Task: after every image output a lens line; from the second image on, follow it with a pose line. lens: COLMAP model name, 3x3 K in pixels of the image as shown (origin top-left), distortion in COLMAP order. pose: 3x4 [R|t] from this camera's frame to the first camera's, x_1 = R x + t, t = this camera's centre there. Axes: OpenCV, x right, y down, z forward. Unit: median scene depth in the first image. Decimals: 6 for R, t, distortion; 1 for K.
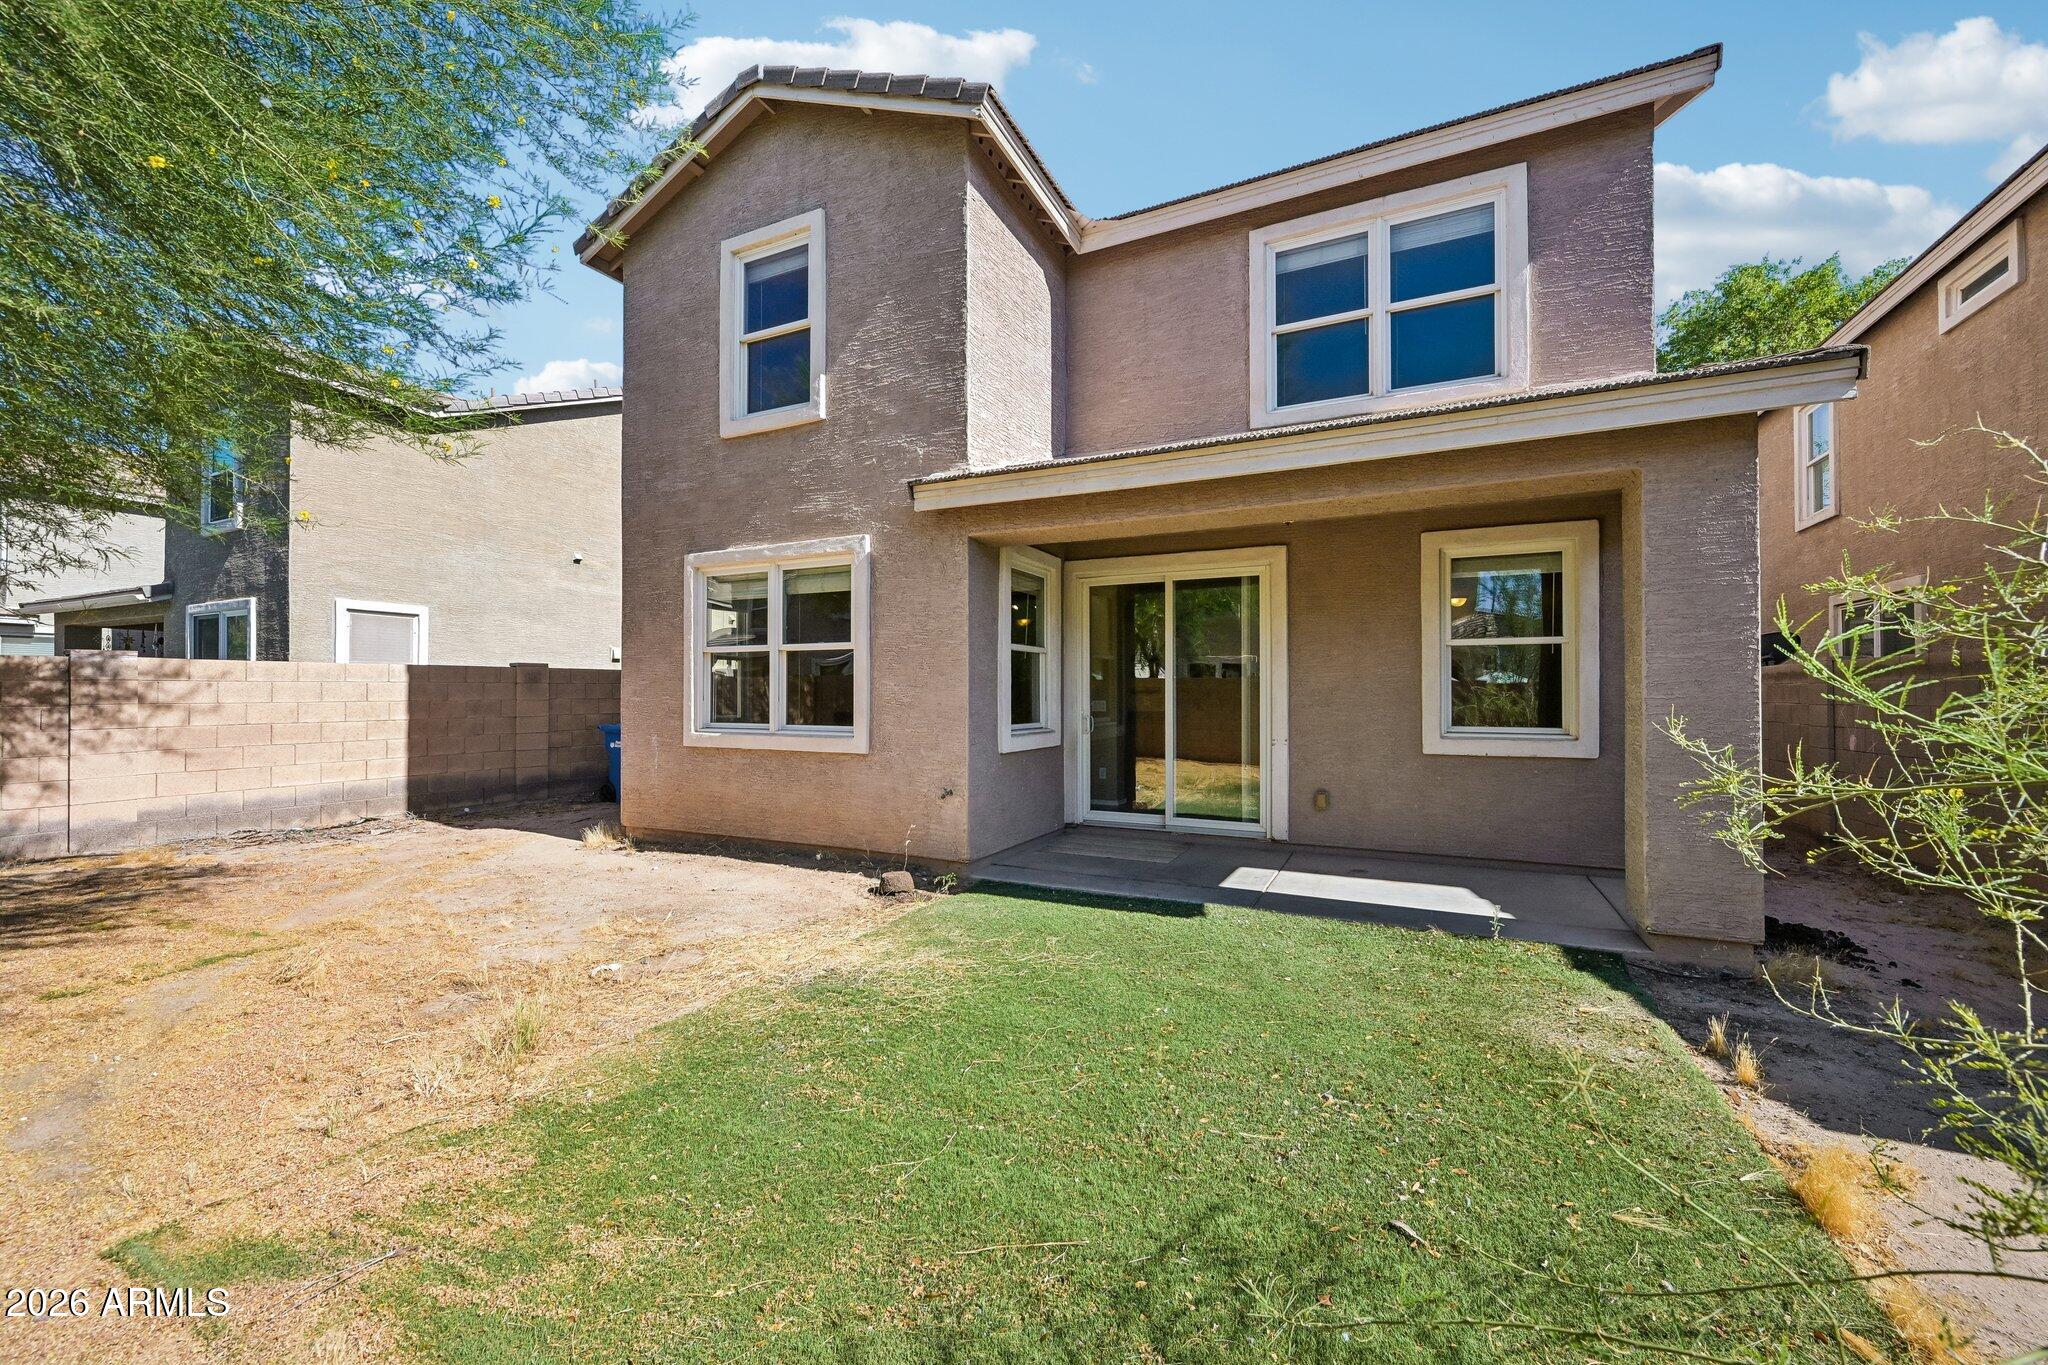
lens RADIAL K [[806.5, 0, 1029.3], [0, 806.5, 680.6], [0, 0, 1]] dist [0.000267, -0.000506]
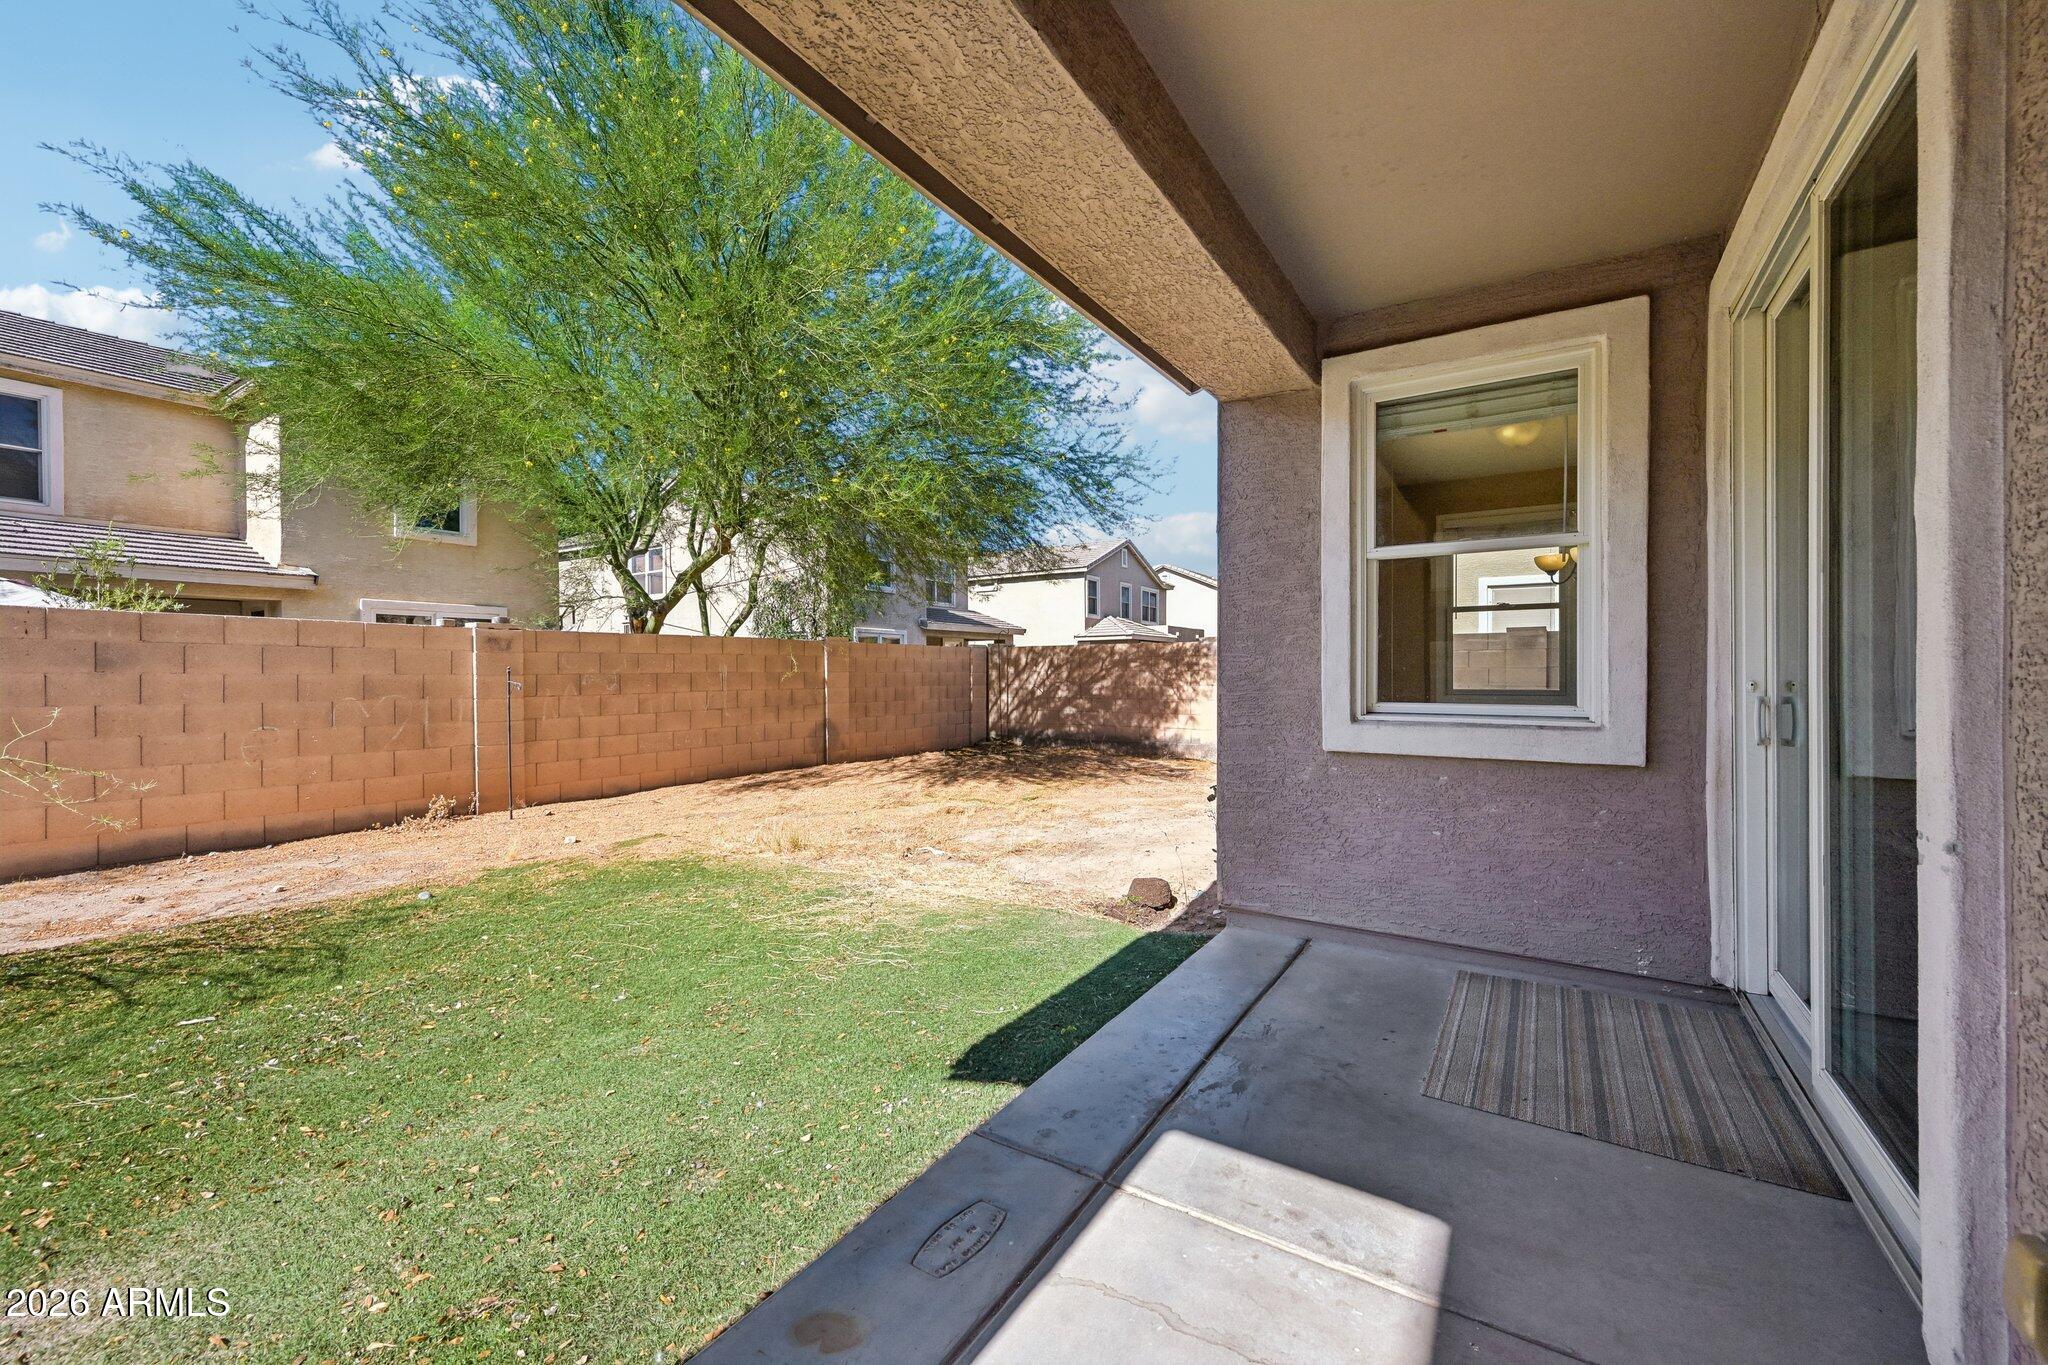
lens RADIAL K [[806.5, 0, 1032.4], [0, 806.5, 681.6], [0, 0, 1]] dist [0.000267, -0.000506]
pose [[-0.124465, 0.007558, -0.992195, 0.588293], [0.007800, 0.999948, 0.006639, 0.042521], [0.992193, -0.006913, -0.124518, 0.954710]]
